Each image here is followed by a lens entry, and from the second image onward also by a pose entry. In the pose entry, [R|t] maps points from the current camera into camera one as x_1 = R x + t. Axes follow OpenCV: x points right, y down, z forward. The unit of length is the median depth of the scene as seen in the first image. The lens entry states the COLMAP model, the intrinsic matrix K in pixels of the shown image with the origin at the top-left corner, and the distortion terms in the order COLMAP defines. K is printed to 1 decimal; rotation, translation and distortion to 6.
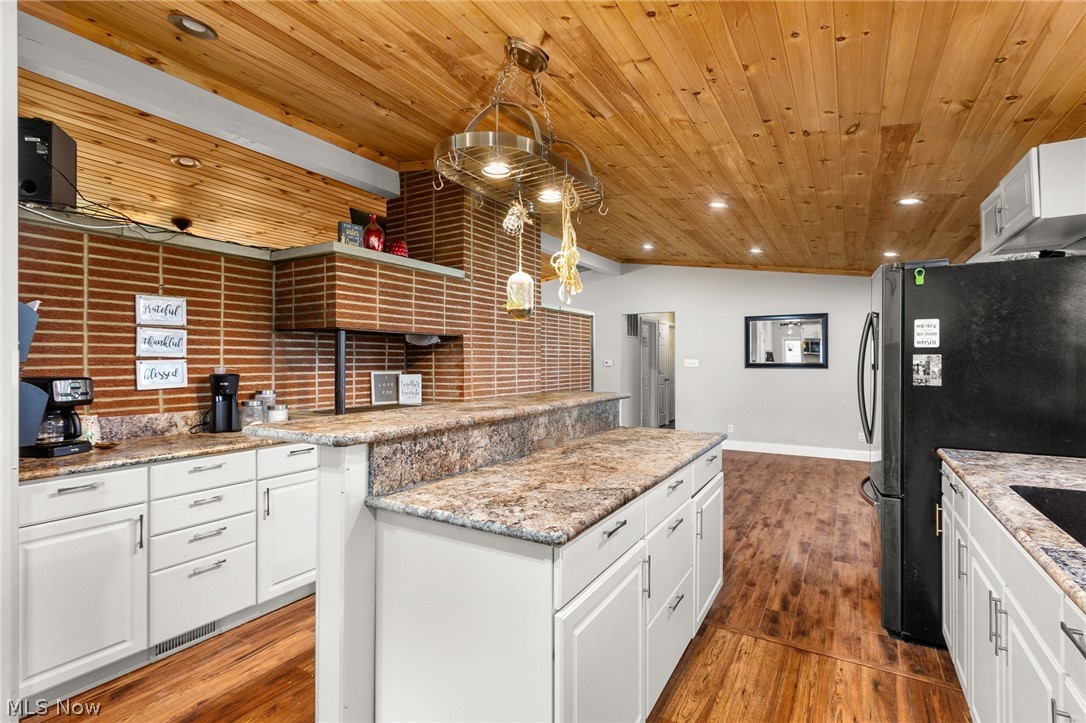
lens RADIAL K [[512.7, 0, 543.0], [0, 512.7, 361.5], [0, 0, 1]] dist [0.000465, -0.001195]
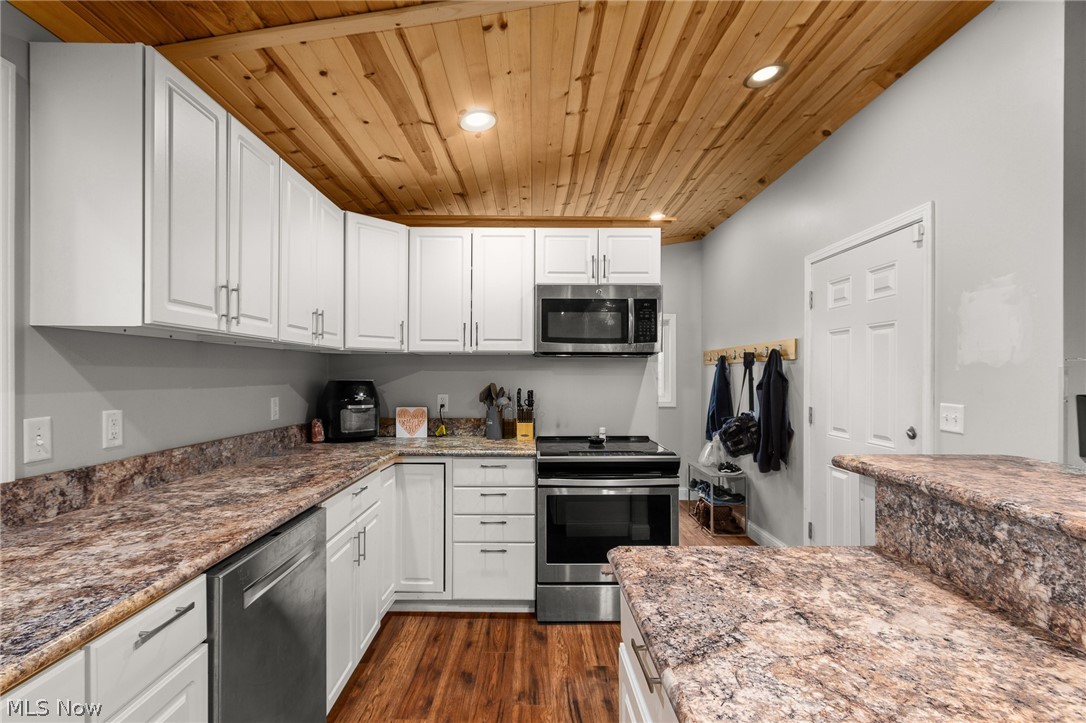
lens RADIAL K [[500.8, 0, 531.2], [0, 500.8, 377.6], [0, 0, 1]] dist [0.001983, -0.000374]
pose [[-0.855943, 0.003939, -0.517055, 0.278327], [0.000050, 0.999972, 0.007535, -0.003461], [0.517070, 0.006423, -0.855919, 0.722233]]
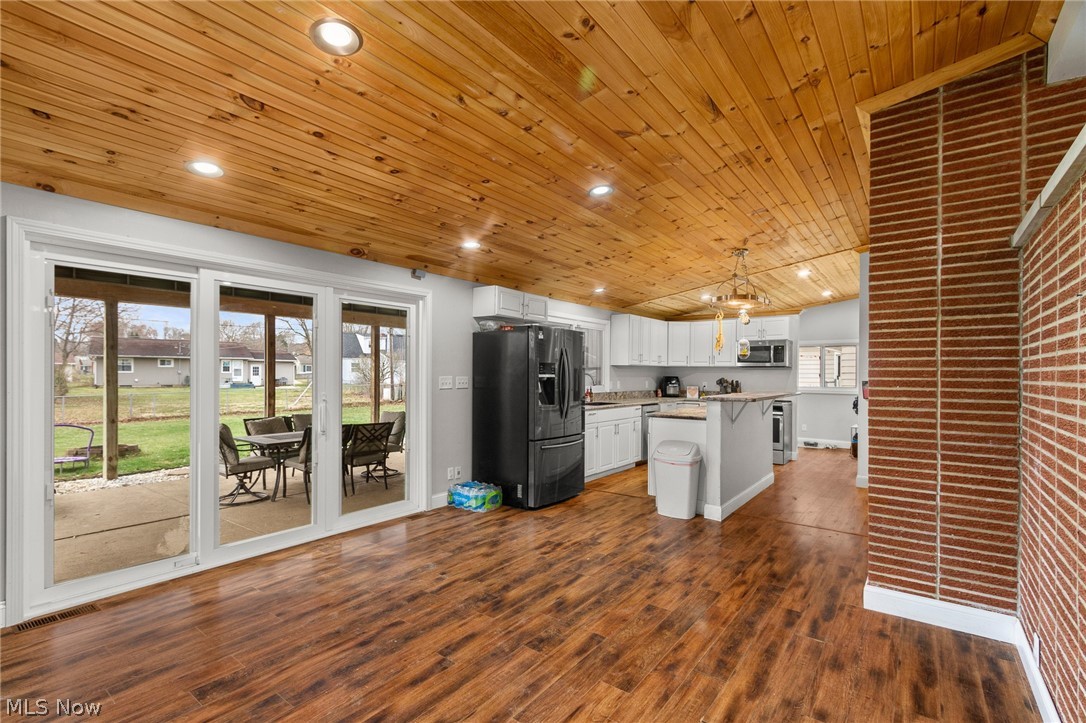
lens RADIAL K [[500.8, 0, 531.2], [0, 500.8, 377.6], [0, 0, 1]] dist [0.001983, -0.000374]
pose [[-0.992745, -0.006434, 0.120063, 0.535292], [-0.005383, 0.999944, 0.009079, -0.004337], [-0.120114, 0.008367, -0.992725, 2.758042]]
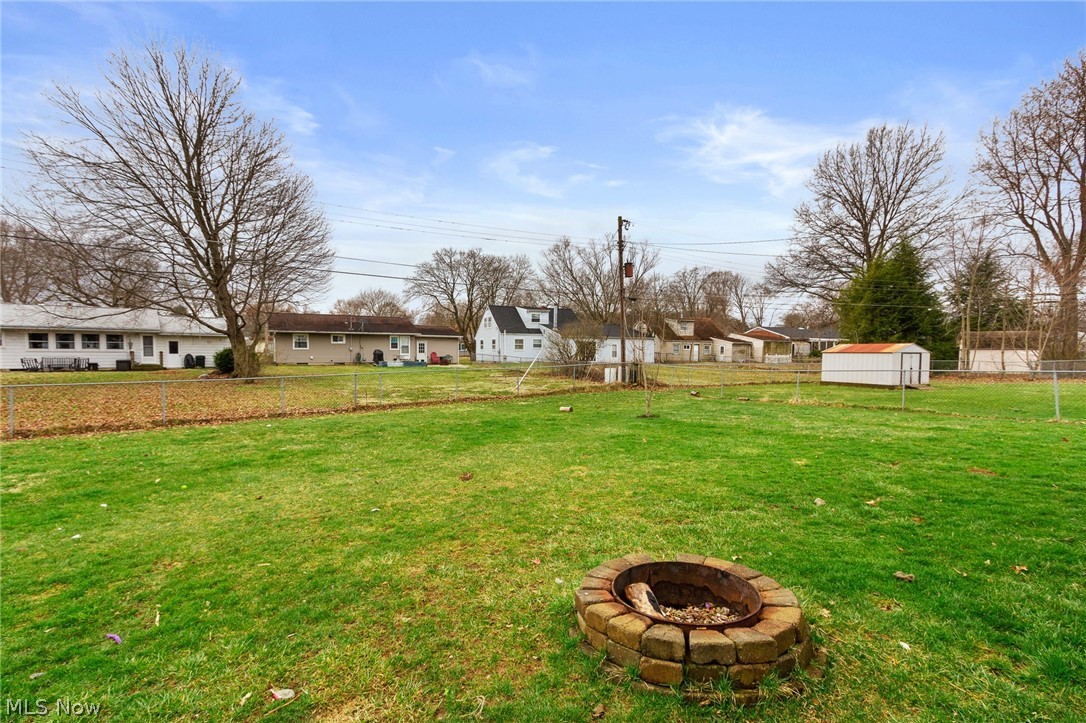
lens RADIAL K [[500.8, 0, 531.2], [0, 500.8, 377.6], [0, 0, 1]] dist [0.001983, -0.000374]
pose [[-0.948211, -0.020326, 0.316991, 3.764090], [-0.004318, 0.998683, 0.051118, 0.090528], [-0.317613, 0.047102, -0.947050, 0.664421]]
